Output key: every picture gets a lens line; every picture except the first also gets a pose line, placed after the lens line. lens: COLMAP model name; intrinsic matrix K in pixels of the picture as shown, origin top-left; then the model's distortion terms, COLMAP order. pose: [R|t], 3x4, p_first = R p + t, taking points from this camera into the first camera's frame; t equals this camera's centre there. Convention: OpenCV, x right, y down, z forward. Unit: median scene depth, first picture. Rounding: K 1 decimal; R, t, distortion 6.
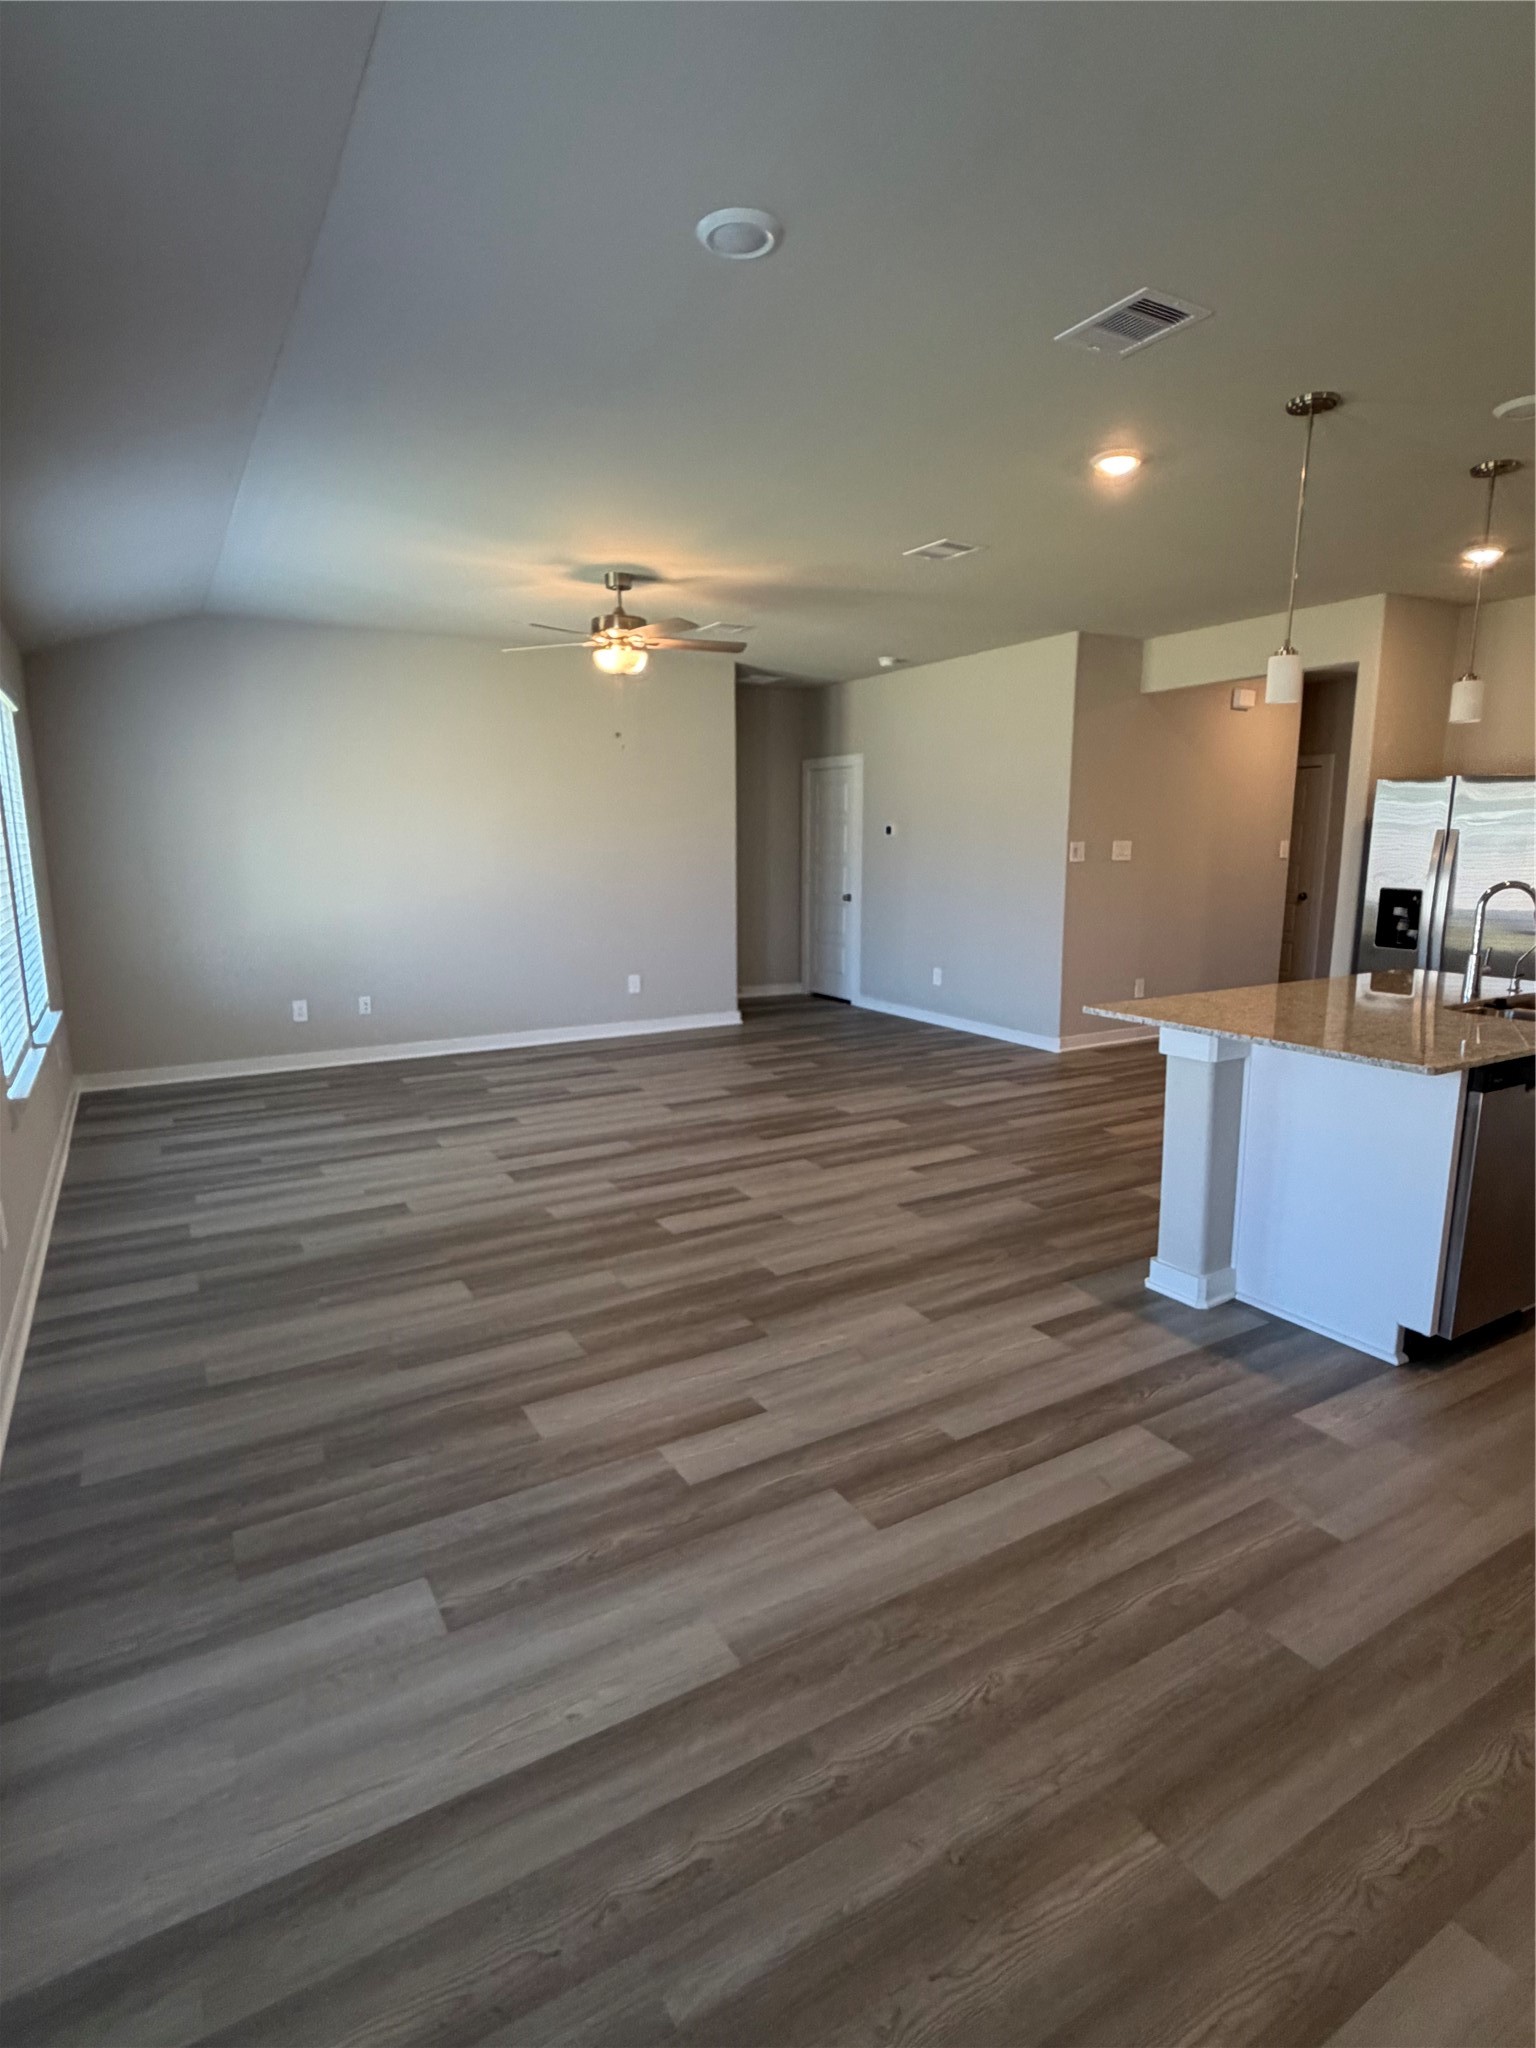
lens RADIAL K [[1055.4, 0, 768.0], [0, 1055.4, 1024.0], [0, 0, 1]] dist [-0.000571, 0.000387]
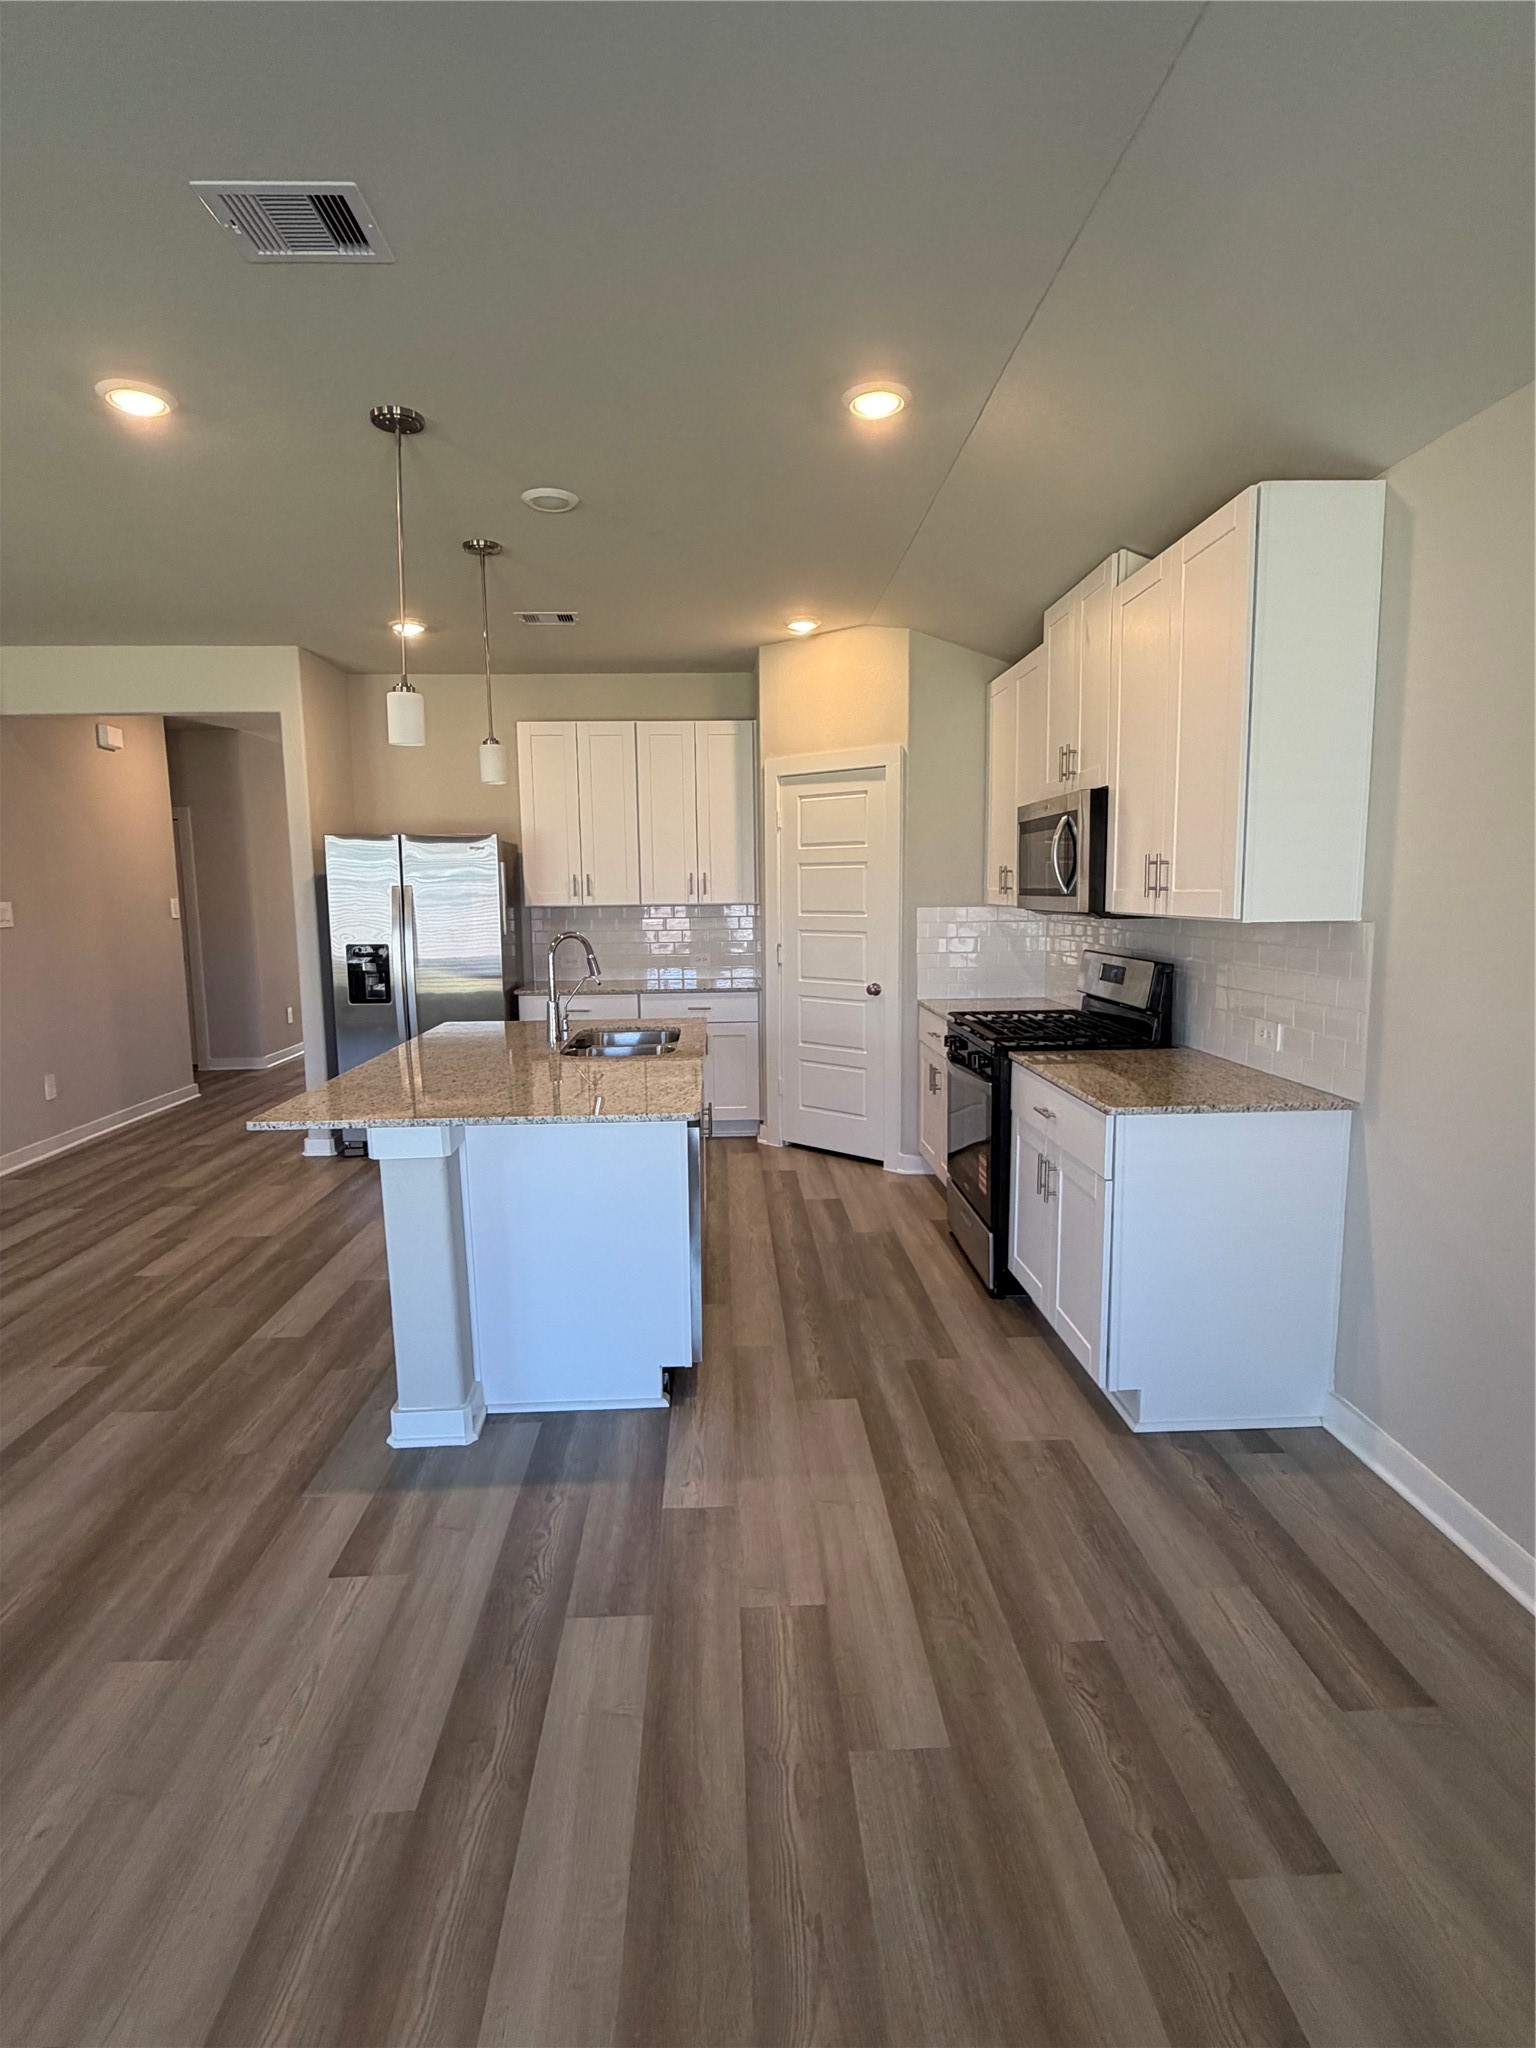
lens RADIAL K [[1055.4, 0, 768.0], [0, 1055.4, 1024.0], [0, 0, 1]] dist [-0.000571, 0.000387]
pose [[0.471465, -0.117193, 0.874063, -0.188886], [0.163777, 0.985525, 0.043797, -0.064013], [-0.866544, 0.122503, 0.483834, 0.351801]]
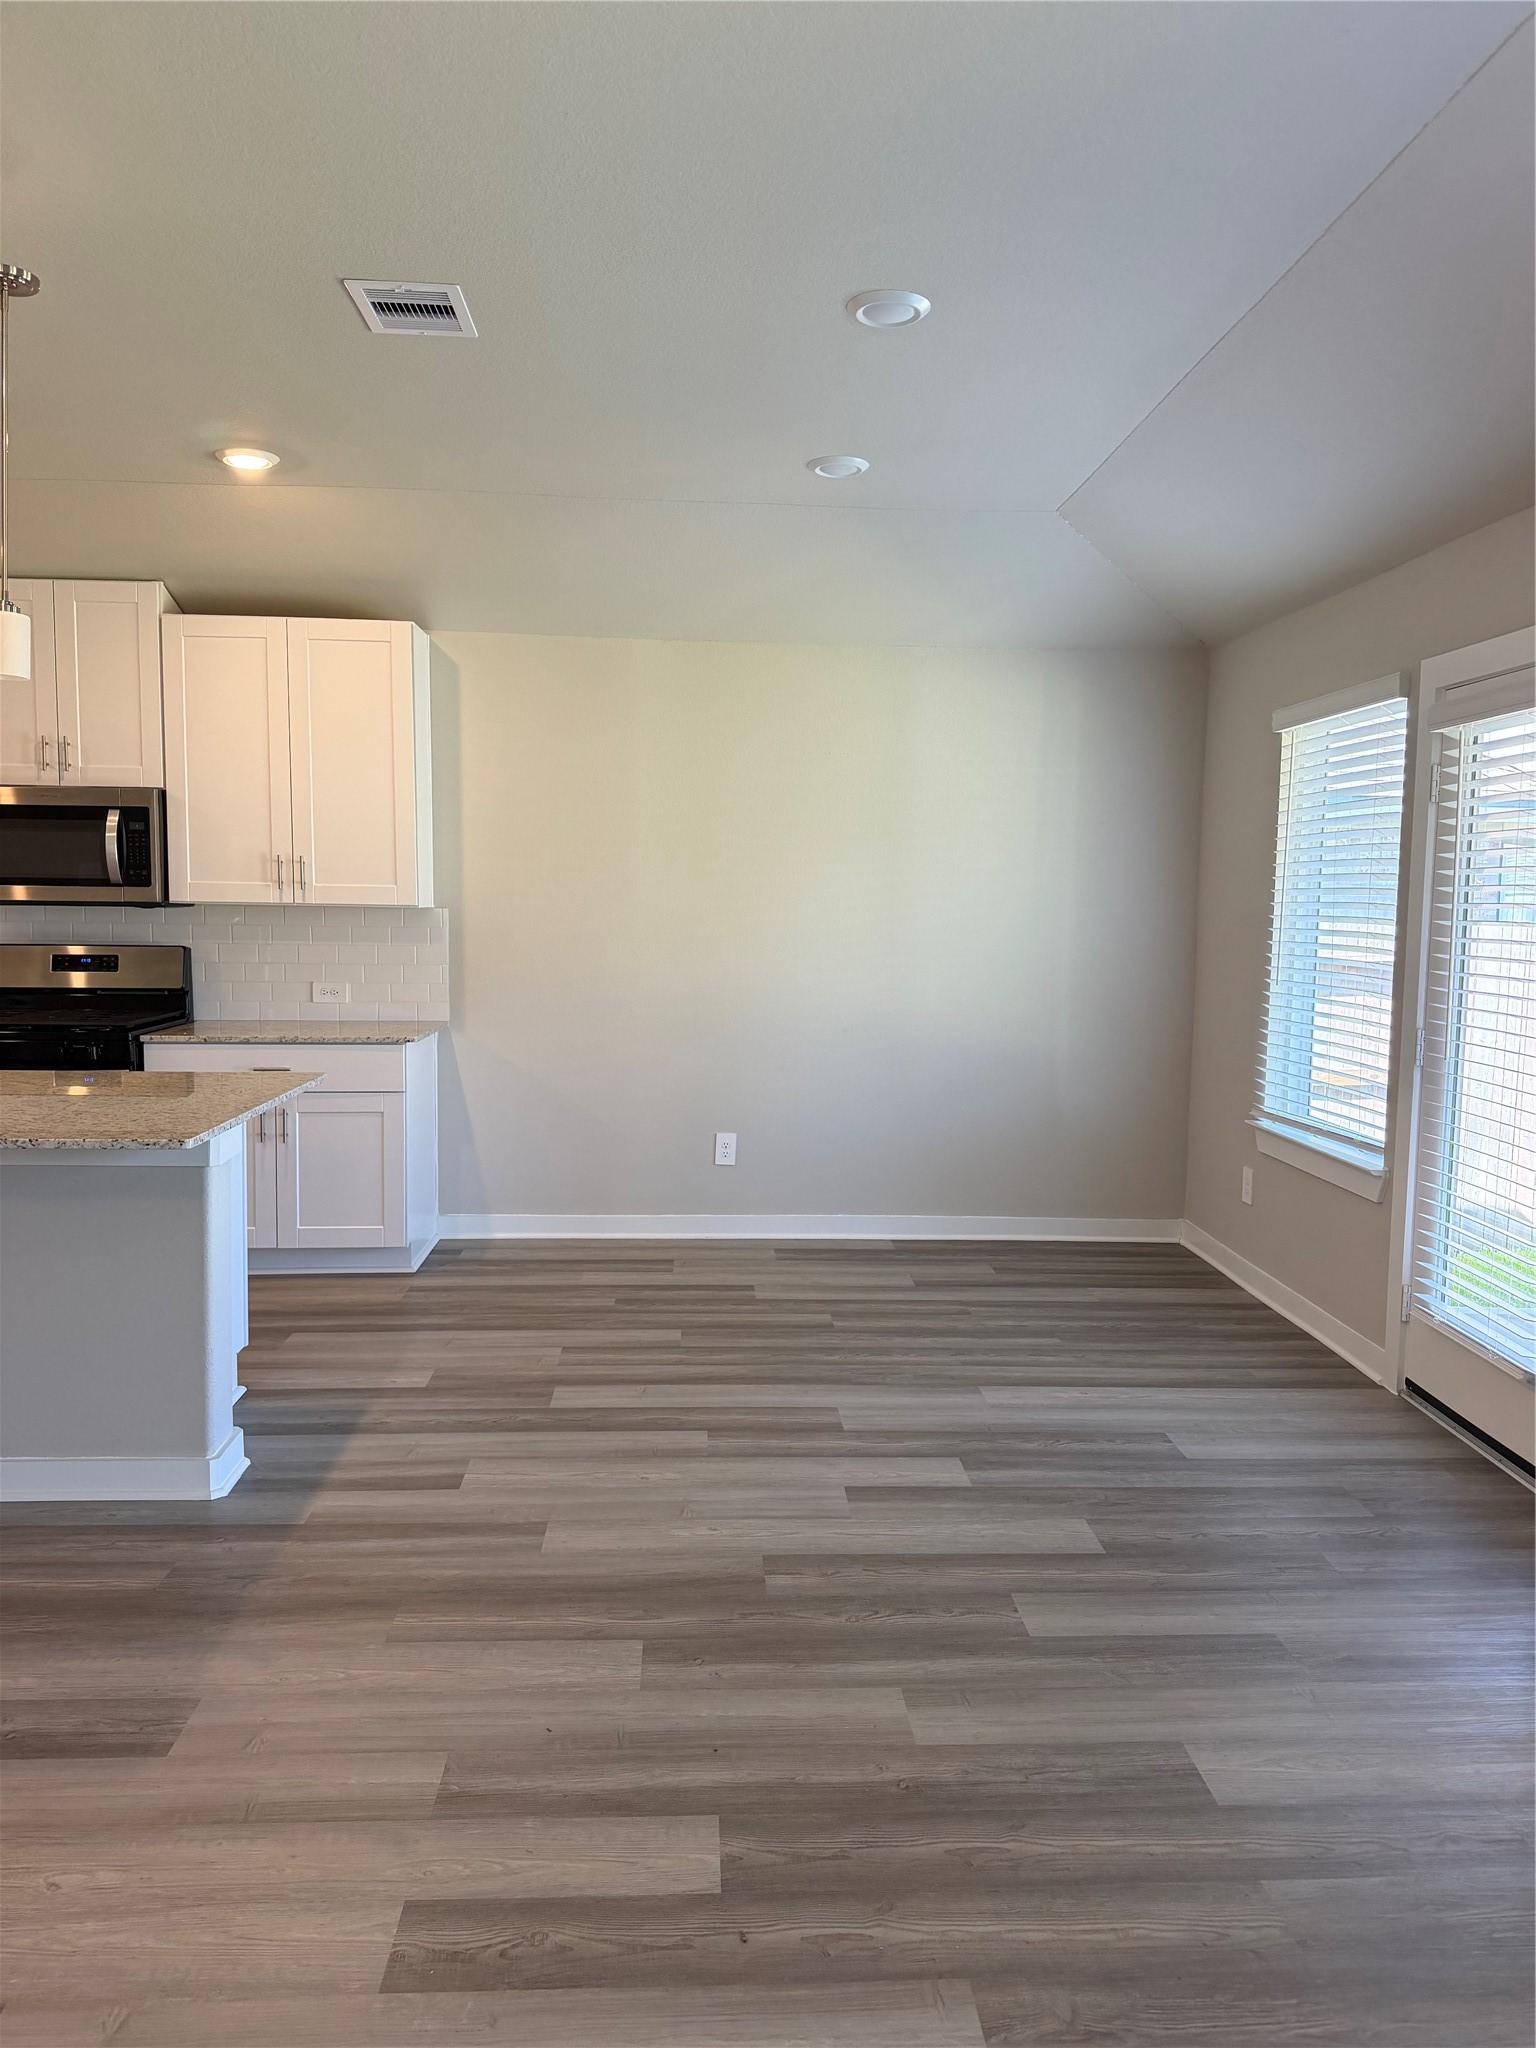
lens RADIAL K [[1388.6, 0, 768.0], [0, 1388.6, 1024.0], [0, 0, 1]] dist [0.072761, -0.122508]
pose [[-0.883690, -0.053006, 0.465061, -0.424139], [0.069110, 0.967902, 0.241638, -0.286902], [-0.462942, 0.245674, -0.851663, 1.696941]]
